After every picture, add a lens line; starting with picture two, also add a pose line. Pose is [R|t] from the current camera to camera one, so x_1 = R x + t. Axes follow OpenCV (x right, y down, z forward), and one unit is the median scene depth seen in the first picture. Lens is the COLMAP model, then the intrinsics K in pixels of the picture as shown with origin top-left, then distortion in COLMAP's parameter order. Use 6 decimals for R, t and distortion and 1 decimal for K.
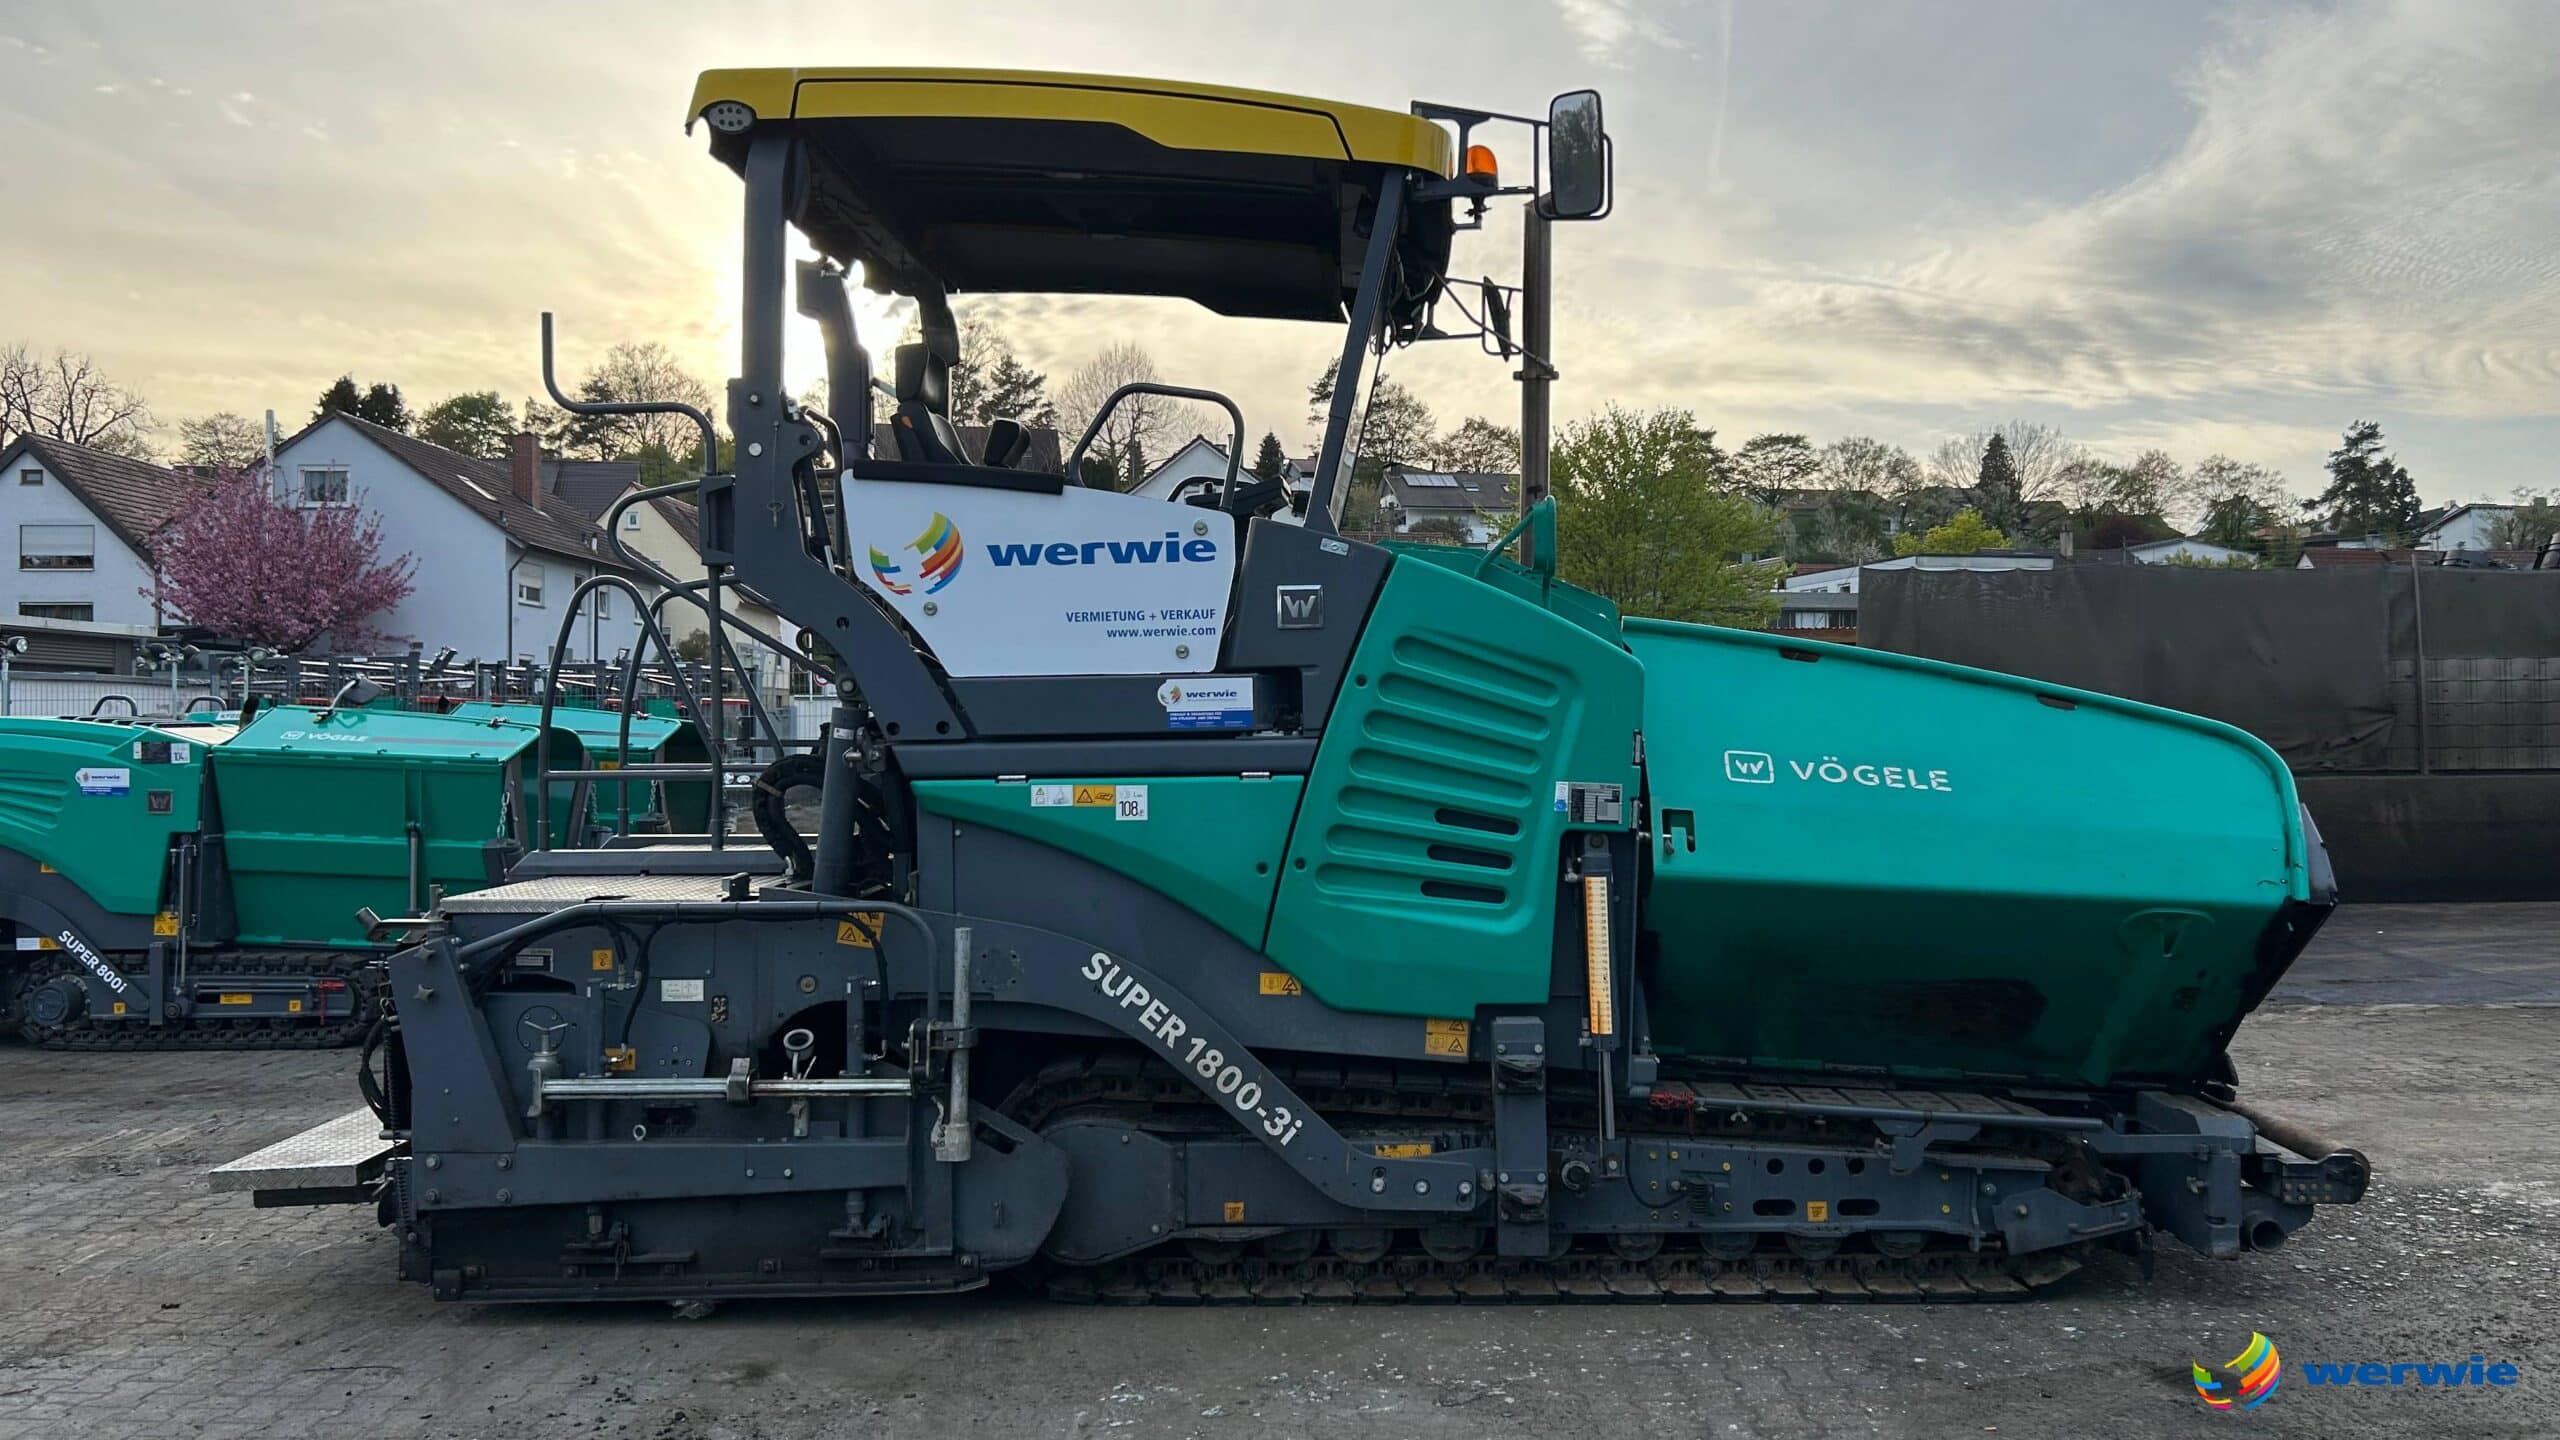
lens RADIAL K [[2018.1, 0, 1233.8], [0, 2018.1, 712.0], [0, 0, 1]] dist [0.010825, -0.001358]
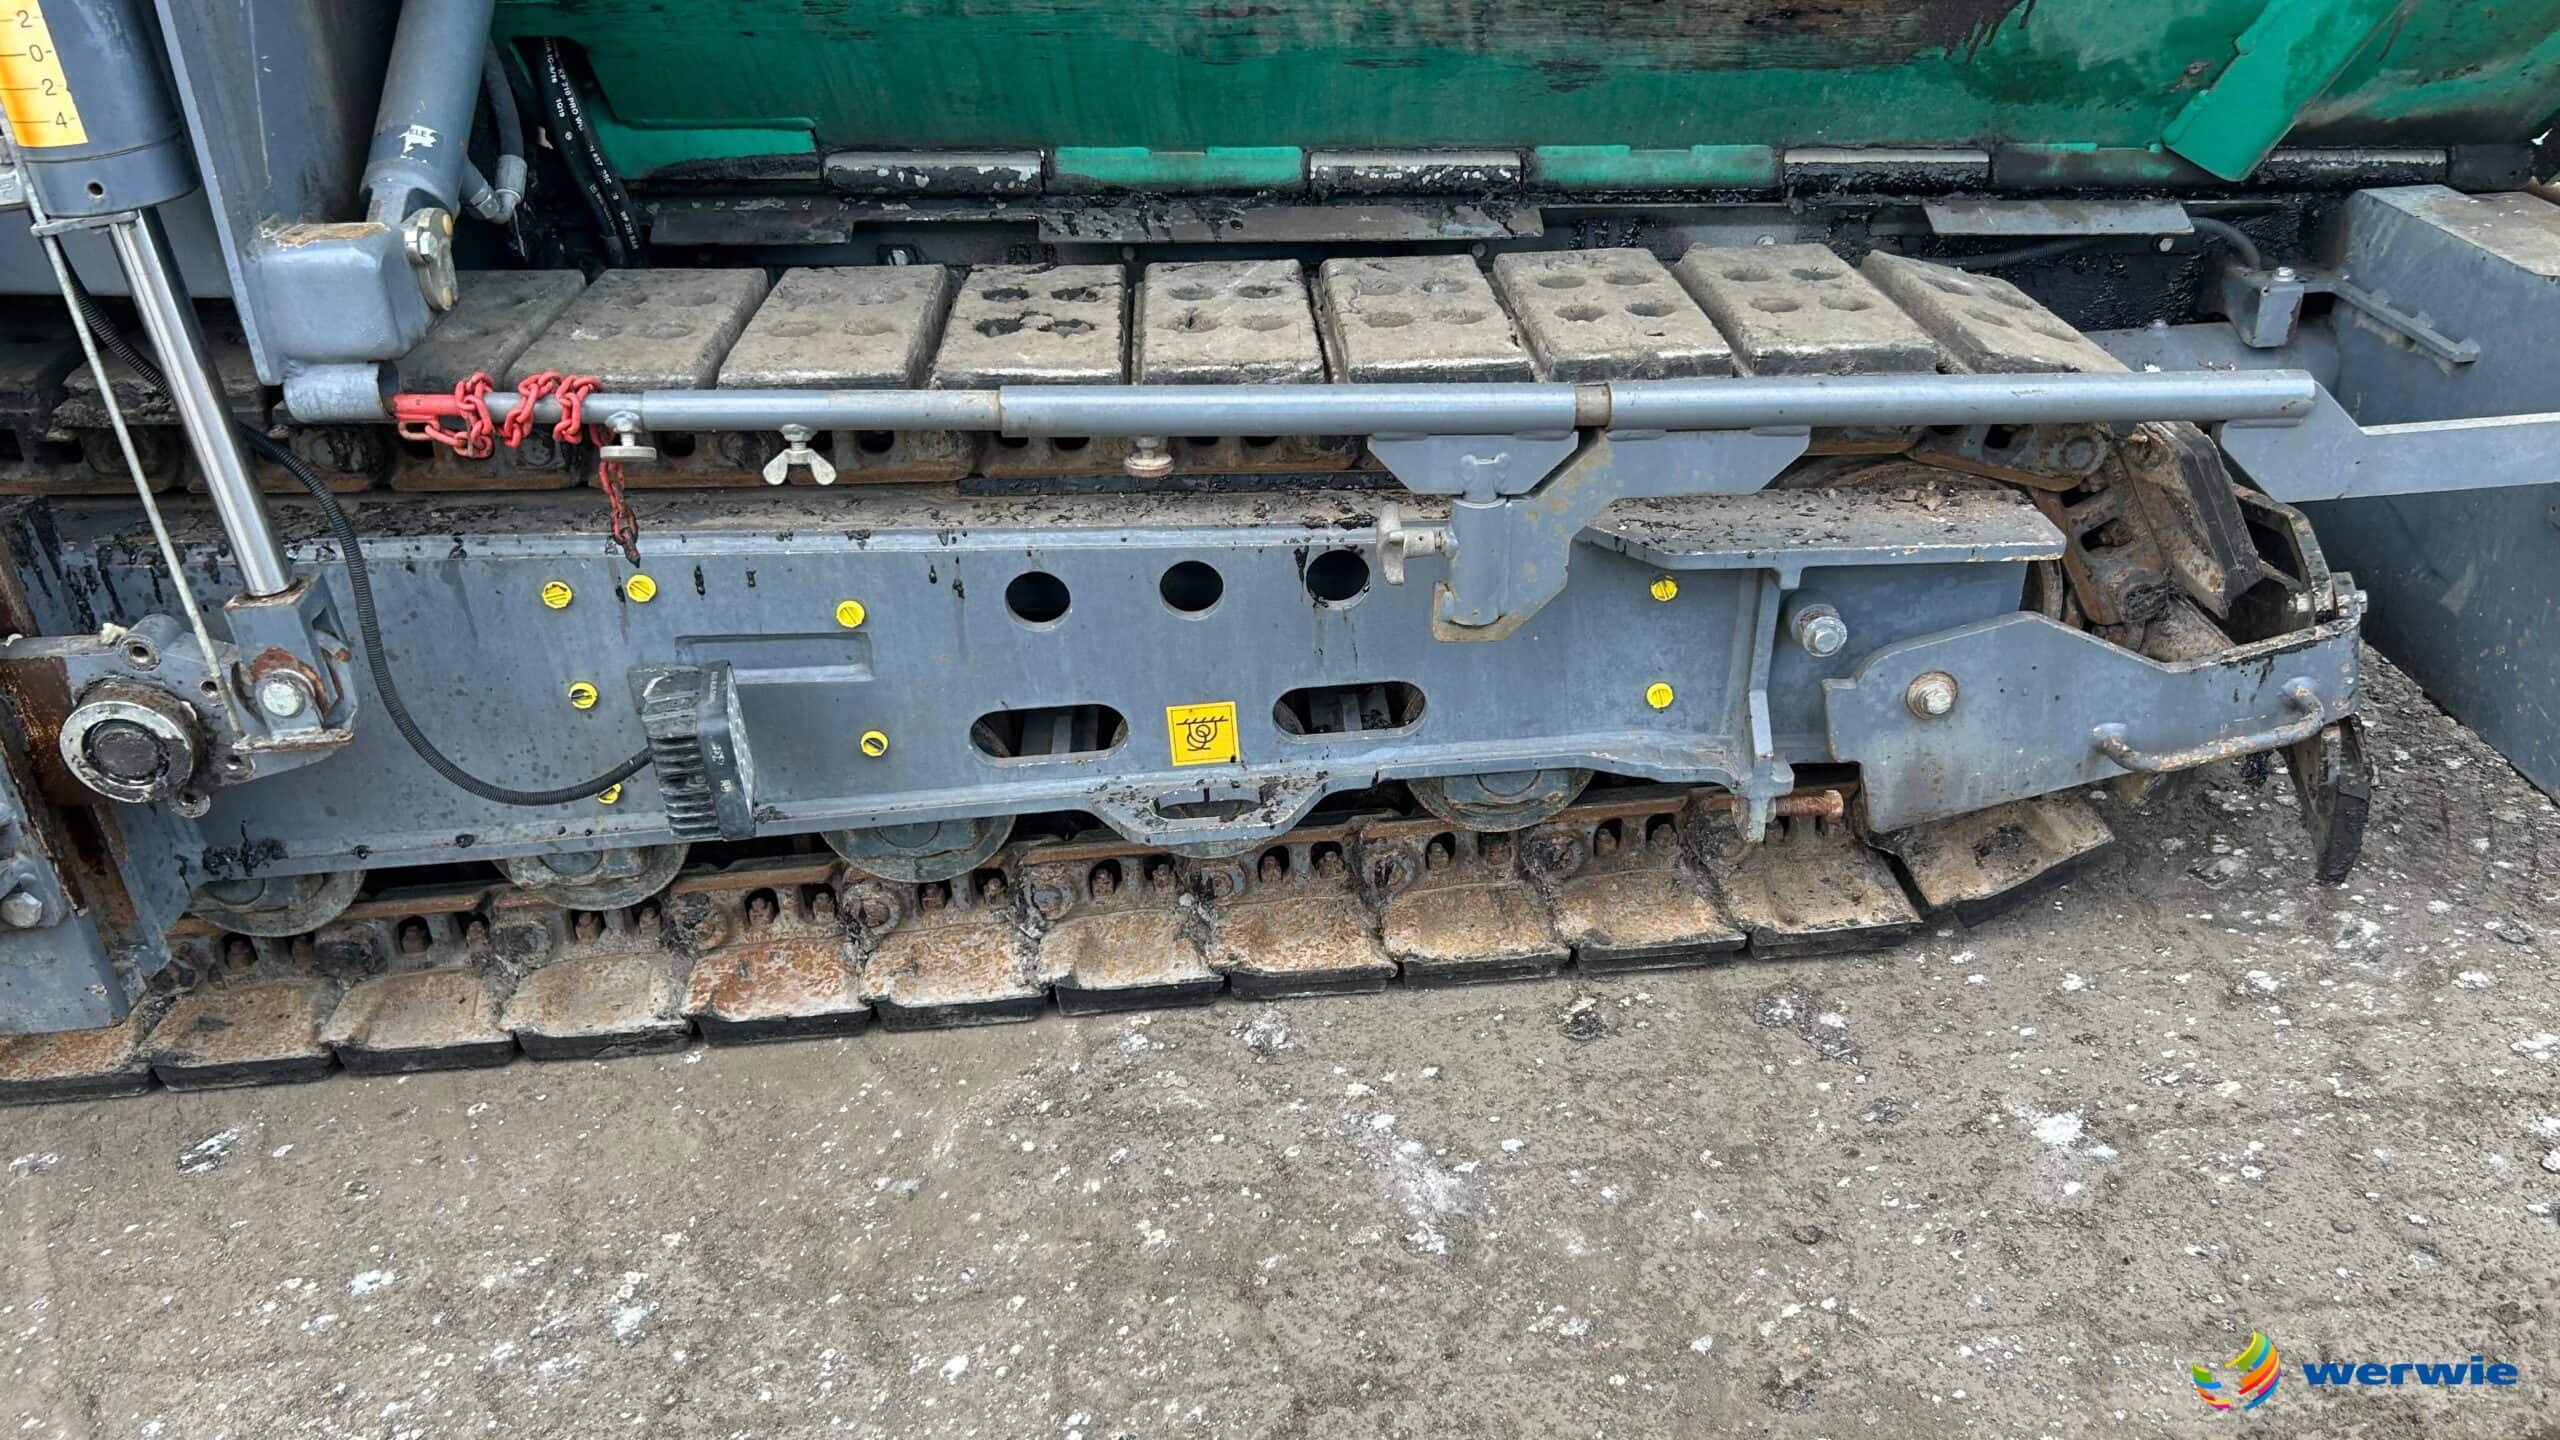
lens RADIAL K [[2018.1, 0, 1233.8], [0, 2018.1, 712.0], [0, 0, 1]] dist [0.010825, -0.001358]
pose [[0.996215, -0.075254, 0.043510, 0.281126], [0.045863, 0.880227, 0.472331, 0.114470], [-0.073844, -0.468548, 0.880347, 0.758482]]
